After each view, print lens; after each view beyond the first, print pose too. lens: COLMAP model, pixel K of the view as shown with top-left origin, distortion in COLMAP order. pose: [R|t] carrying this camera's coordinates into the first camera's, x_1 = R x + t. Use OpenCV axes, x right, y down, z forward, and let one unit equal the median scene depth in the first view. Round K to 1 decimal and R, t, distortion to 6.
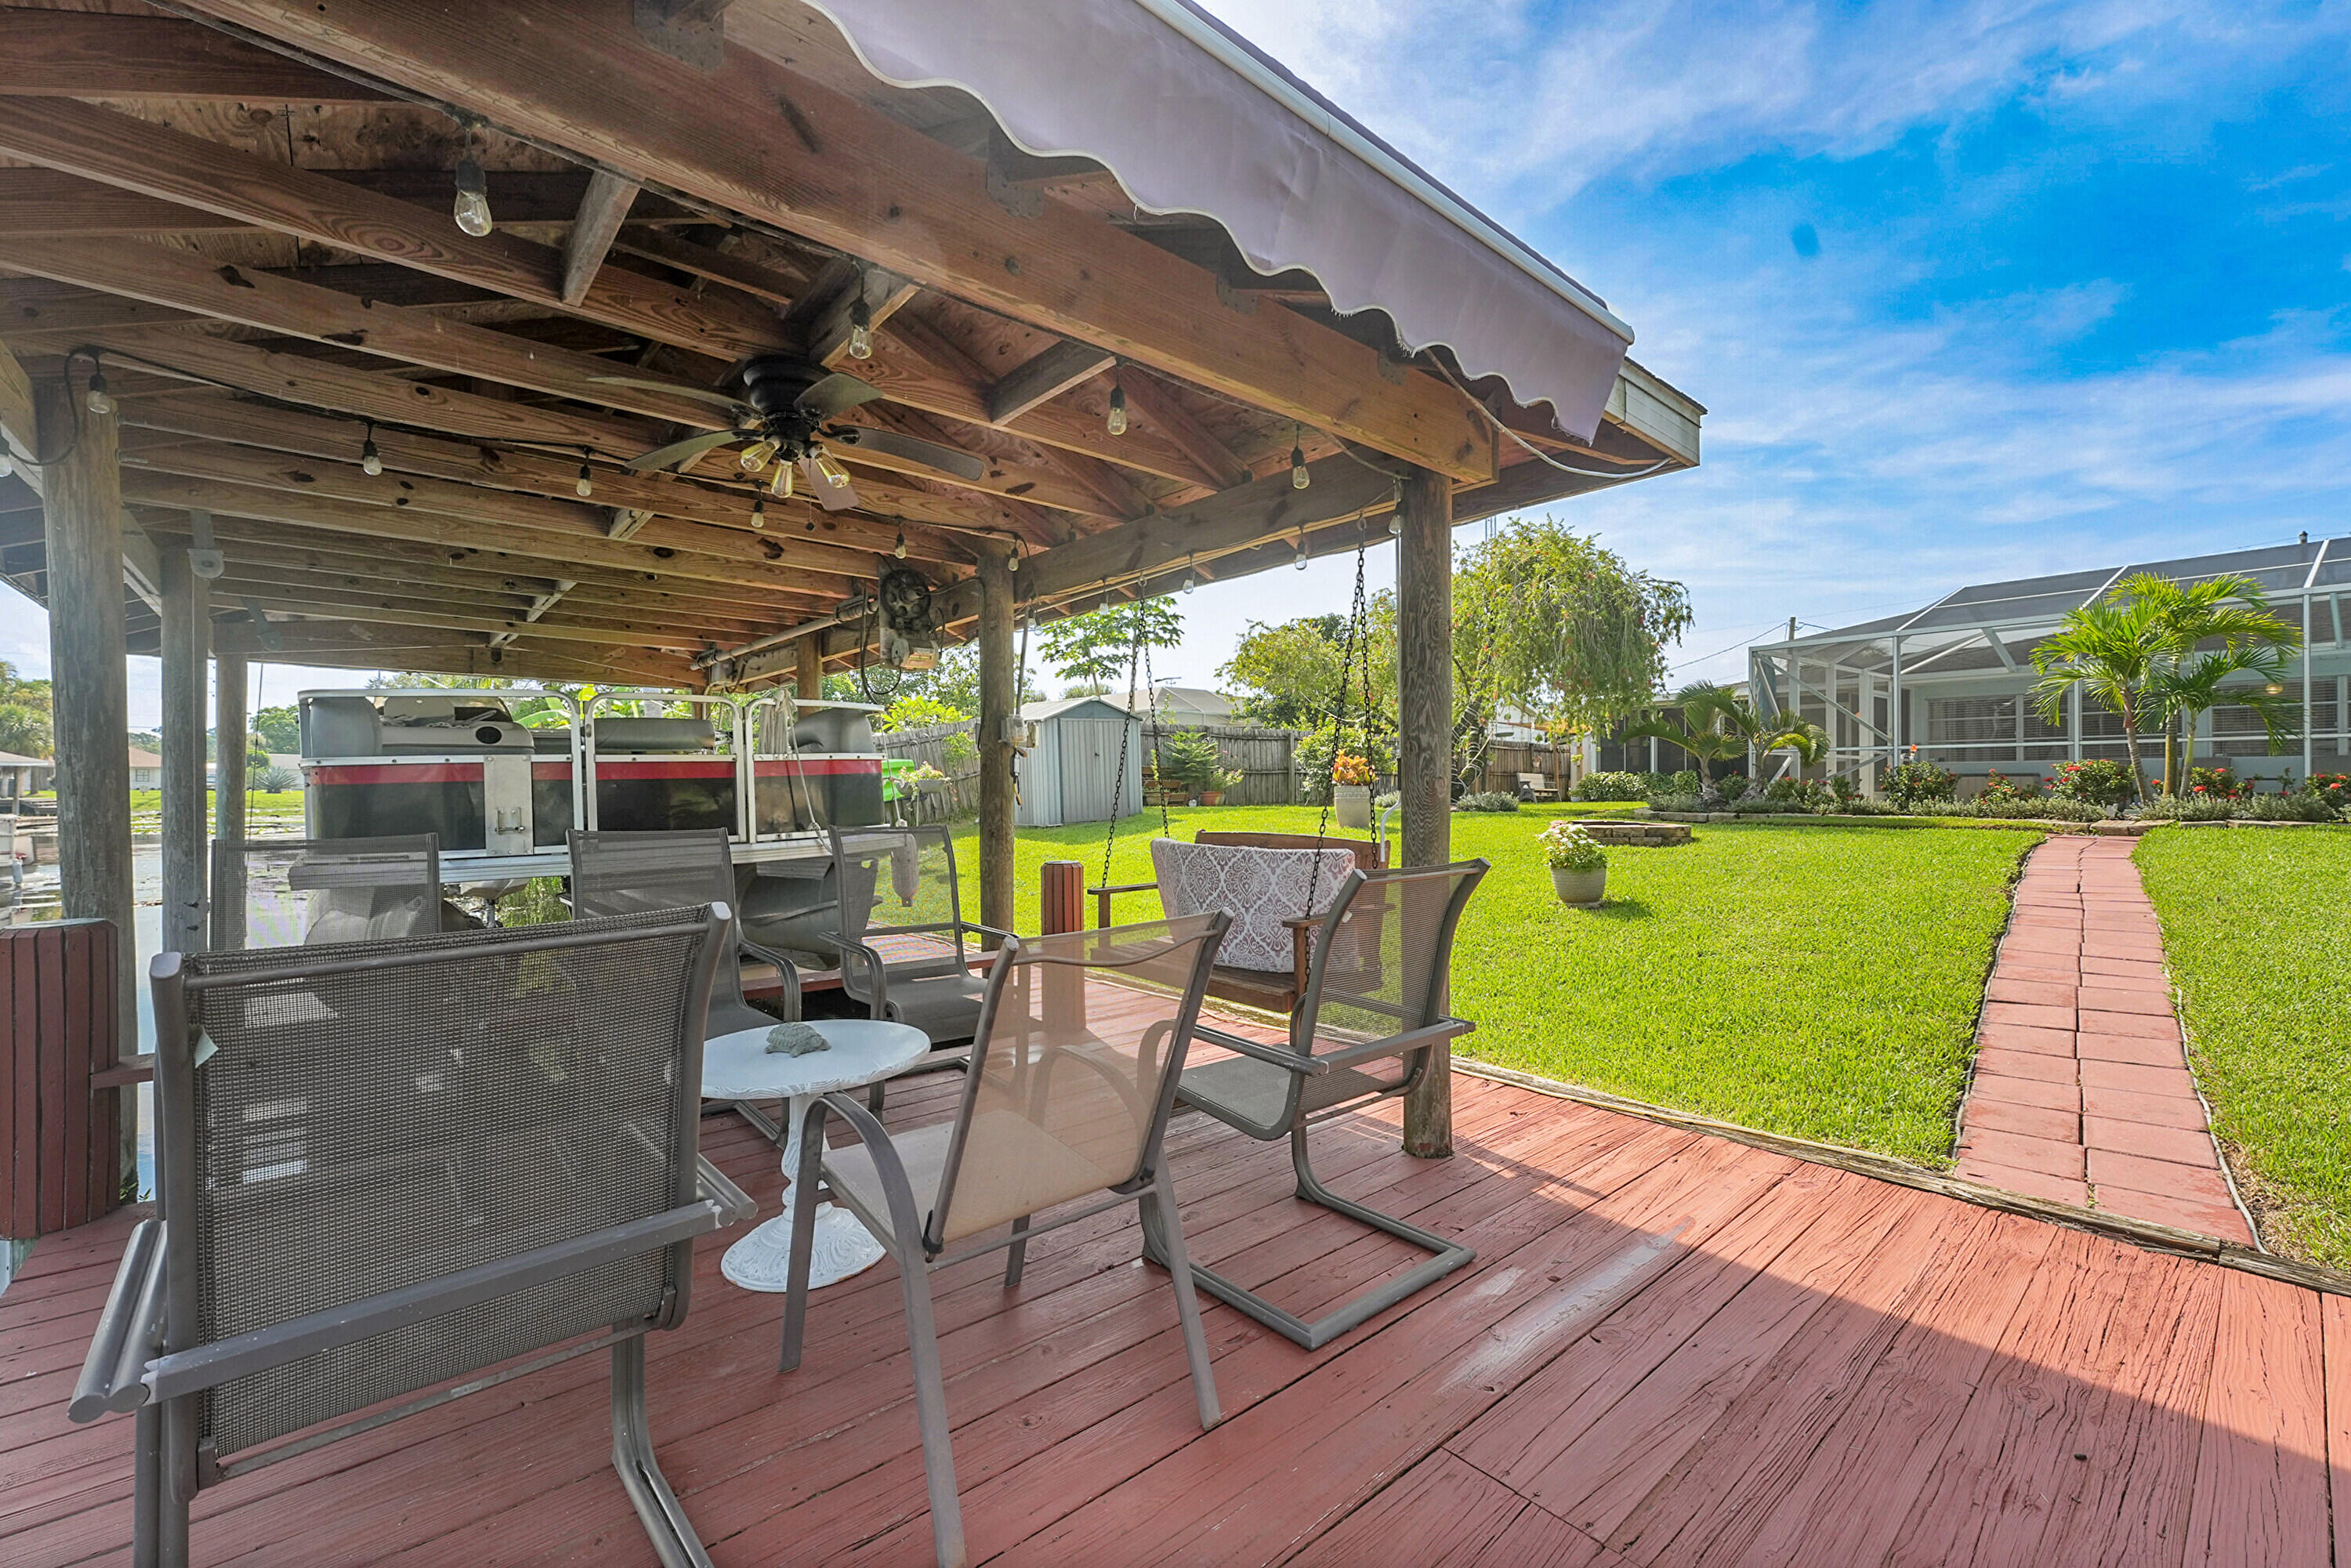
lens RADIAL K [[929.5, 0, 1178.4], [0, 929.5, 784.3], [0, 0, 1]] dist [0.000439, -0.000200]
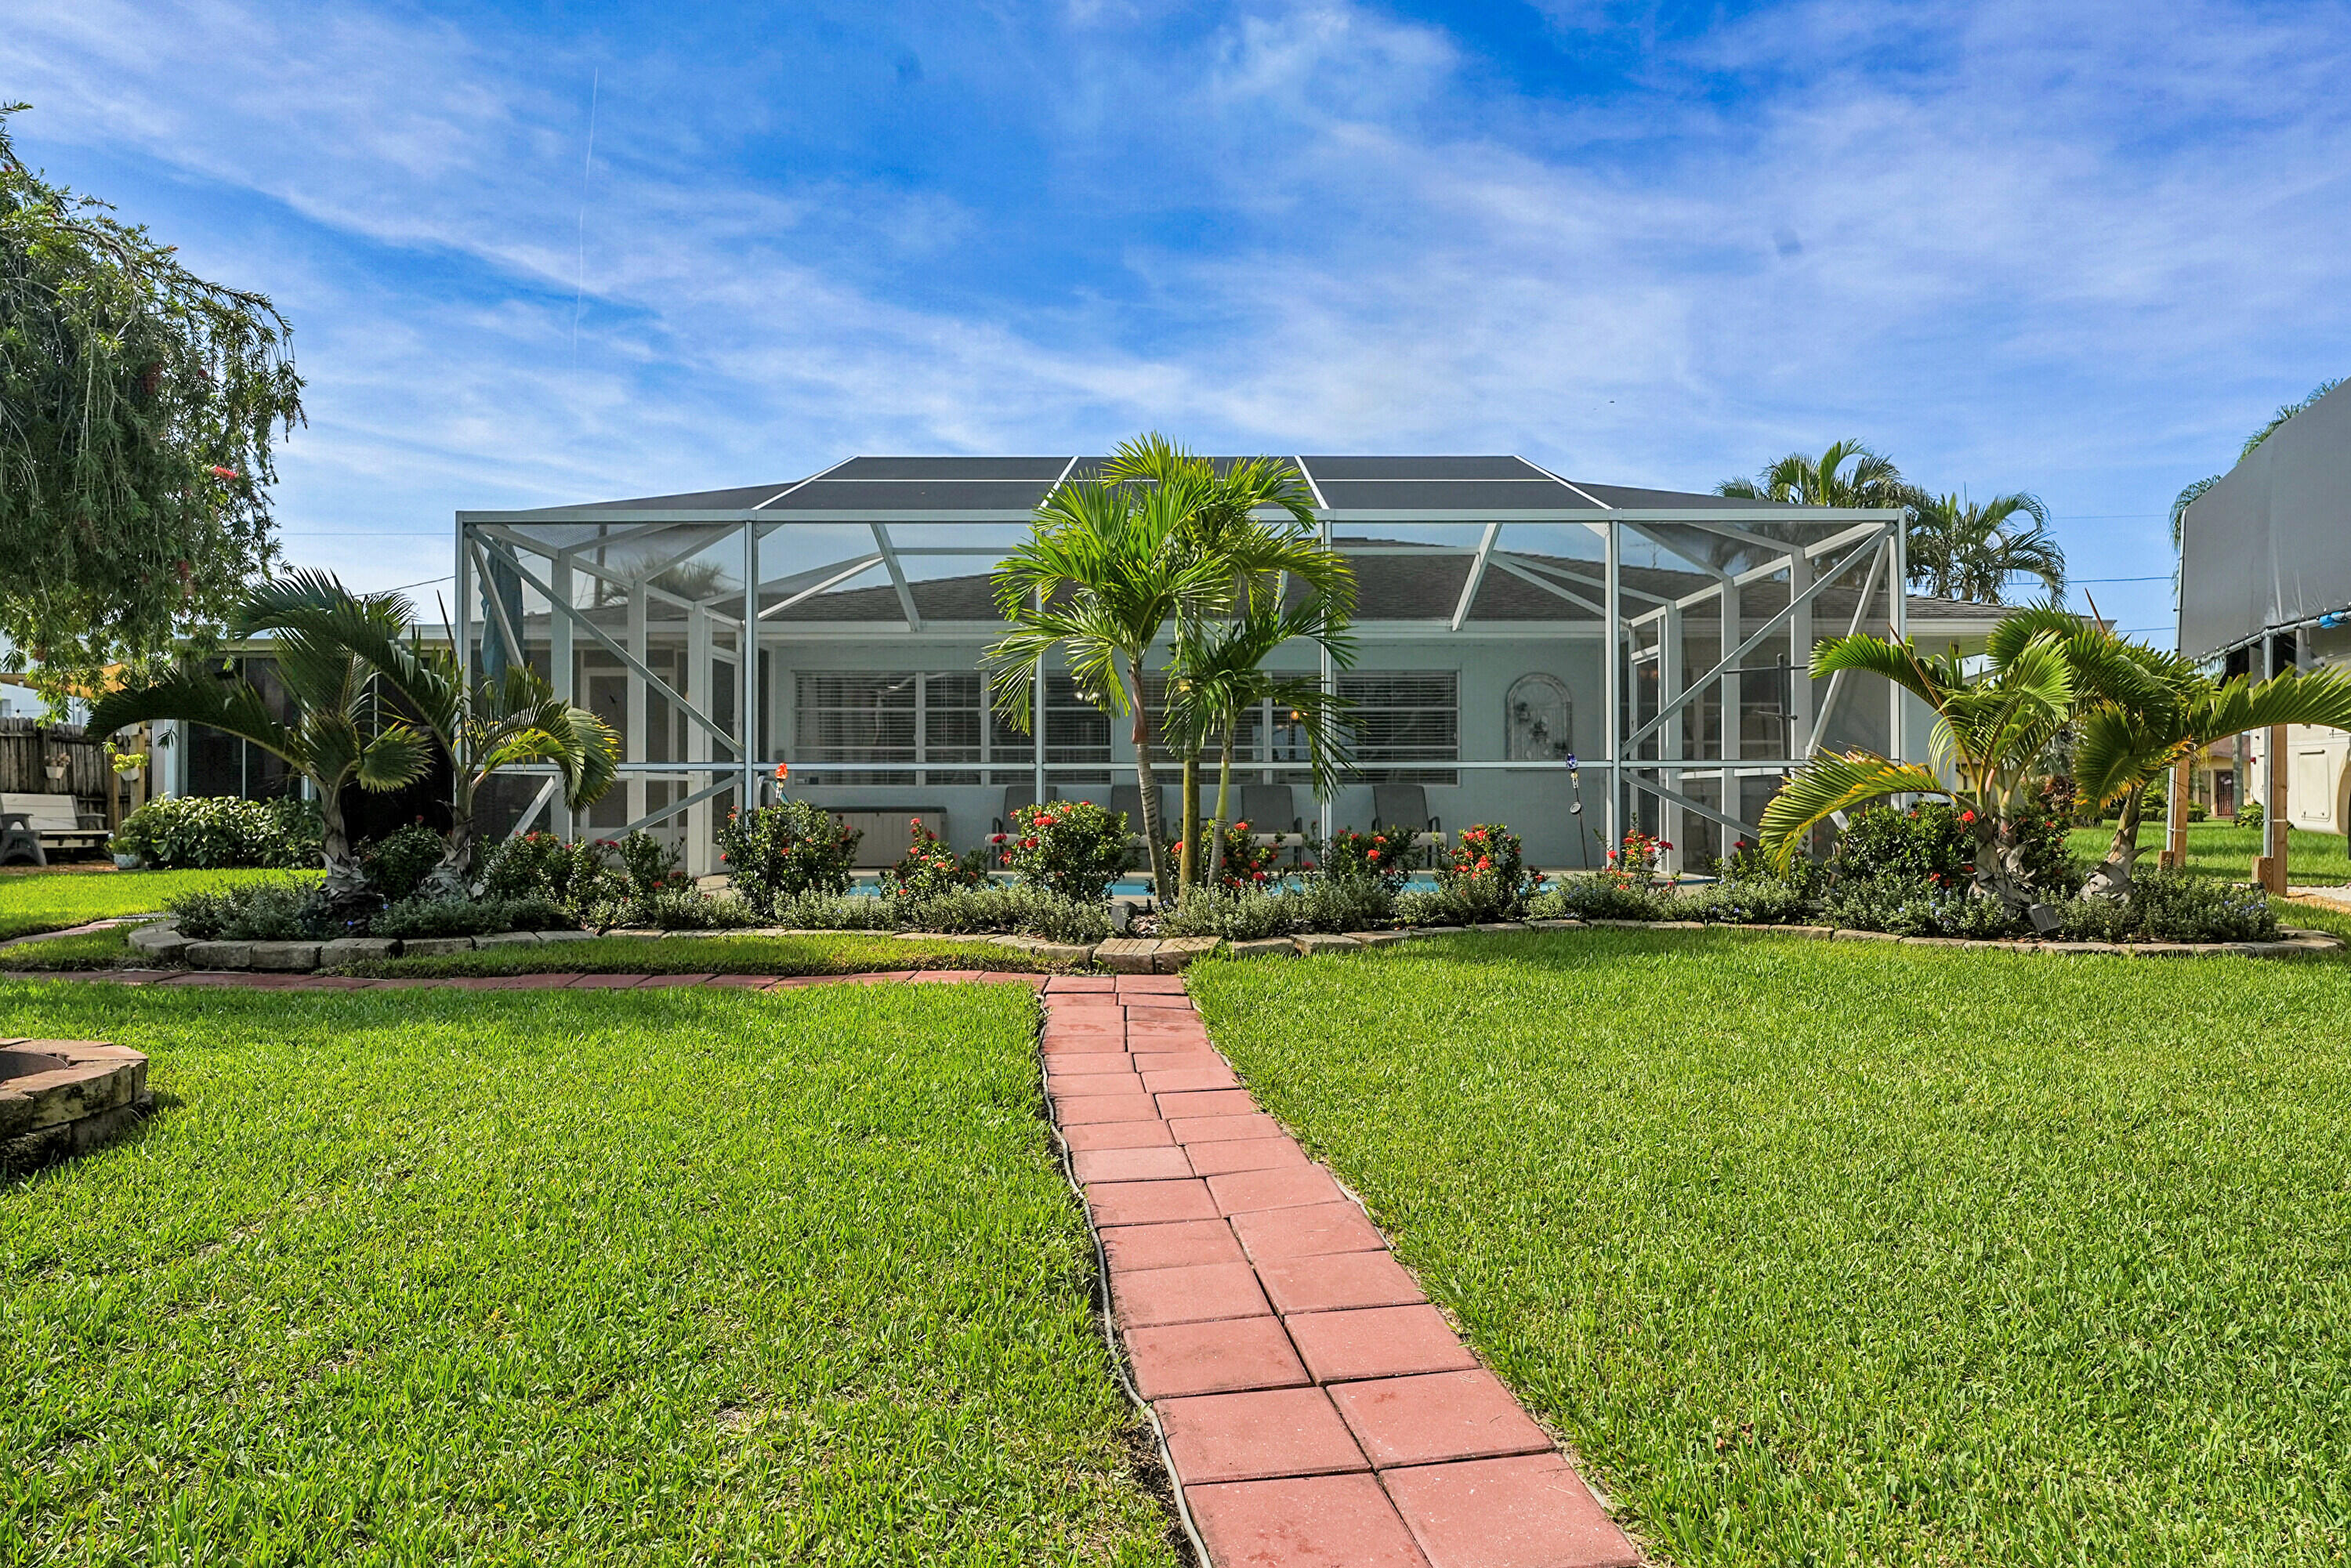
lens RADIAL K [[1495.5, 0, 1139.3], [0, 1495.5, 786.7], [0, 0, 1]] dist [0.000004, 0.000294]
pose [[0.610011, 0.002373, 0.792390, 0.200986], [0.000317, 0.999995, -0.003238, -0.017622], [-0.792393, 0.002227, 0.610007, 0.261999]]
